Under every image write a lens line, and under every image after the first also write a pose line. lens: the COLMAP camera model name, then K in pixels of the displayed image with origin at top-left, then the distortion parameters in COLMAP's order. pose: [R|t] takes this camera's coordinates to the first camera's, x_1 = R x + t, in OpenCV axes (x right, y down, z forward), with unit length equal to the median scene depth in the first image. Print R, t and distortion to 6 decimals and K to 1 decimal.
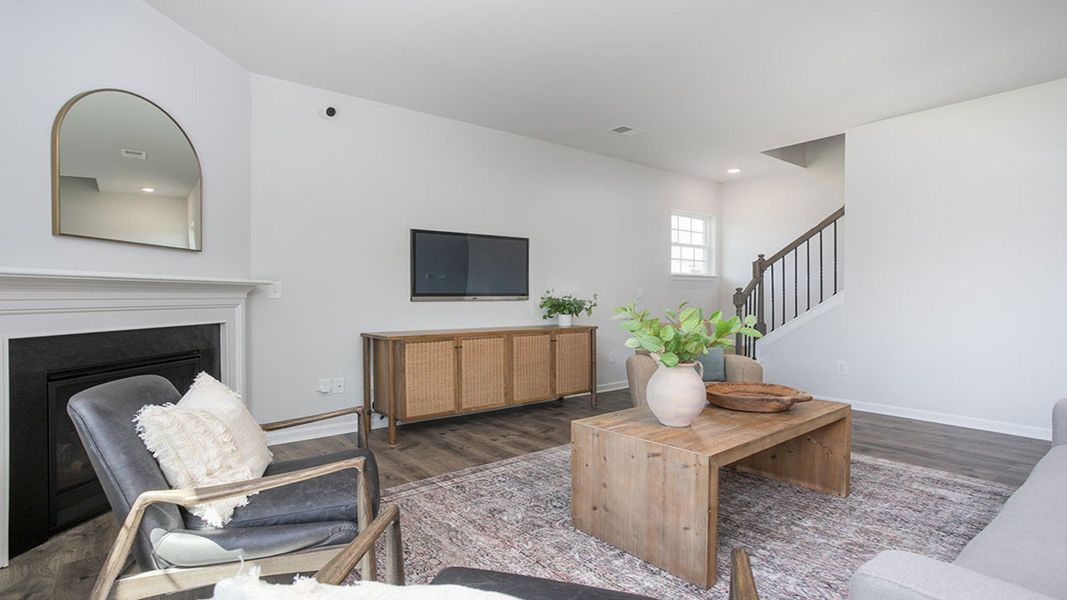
lens RADIAL K [[519.3, 0, 517.4], [0, 519.3, 300.5], [0, 0, 1]] dist [-0.014528, 0.000669]
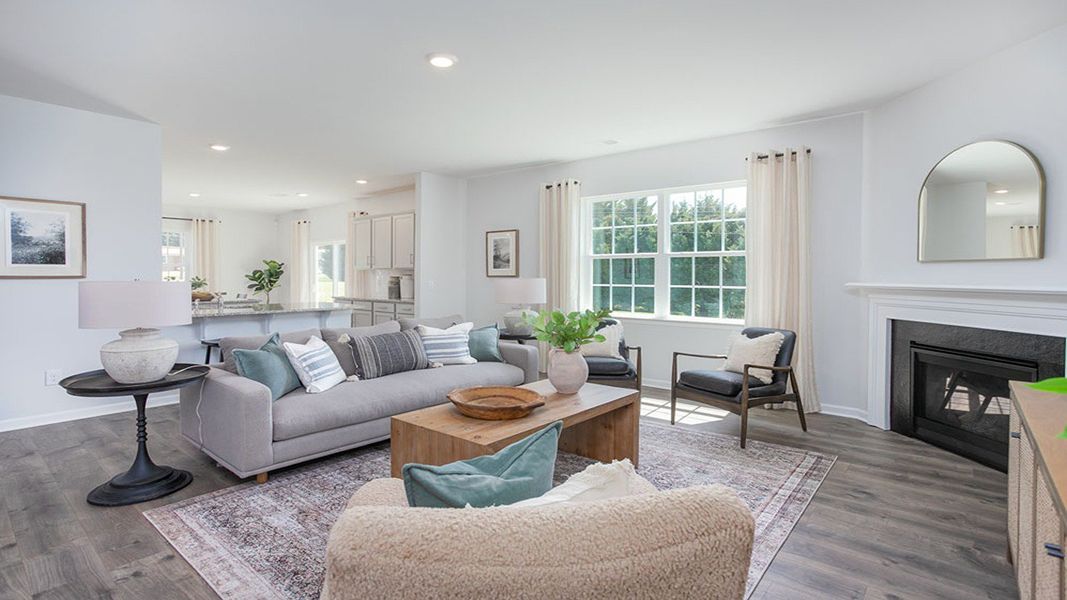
lens RADIAL K [[524.0, 0, 532.6], [0, 524.0, 277.7], [0, 0, 1]] dist [-0.015117, 0.000262]
pose [[-0.978562, -0.002160, -0.205942, 0.371033], [-0.005929, 0.999826, 0.017682, -0.052765], [0.205868, 0.018524, -0.978404, 1.273381]]
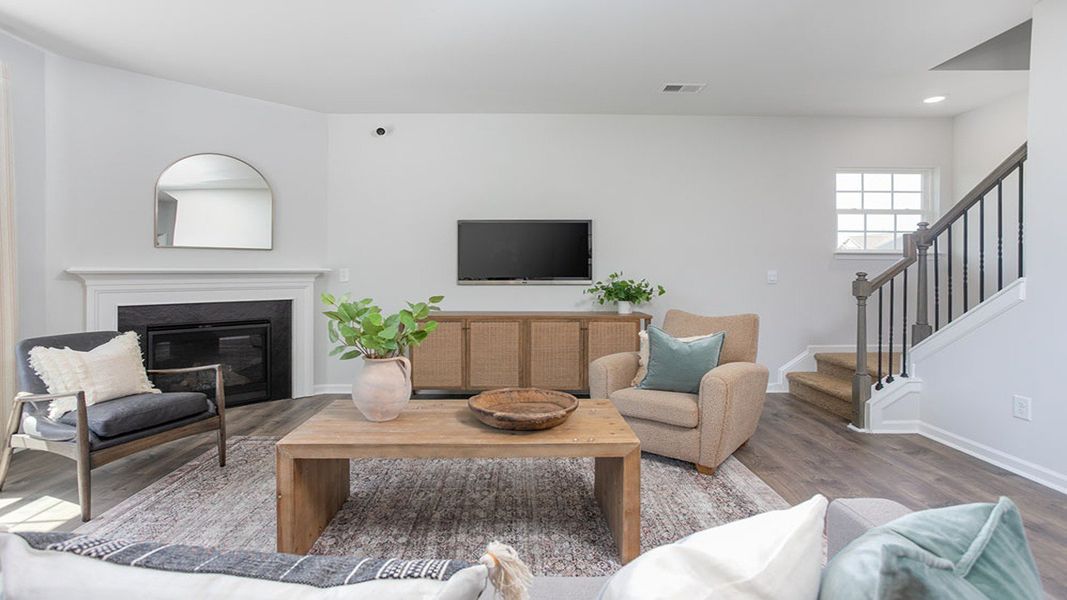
lens RADIAL K [[524.0, 0, 532.6], [0, 524.0, 277.7], [0, 0, 1]] dist [-0.015117, 0.000262]
pose [[0.801805, 0.010887, -0.597487, 0.609780], [-0.007547, 0.999939, 0.008091, -0.024592], [0.597538, -0.001978, 0.801838, 0.192740]]
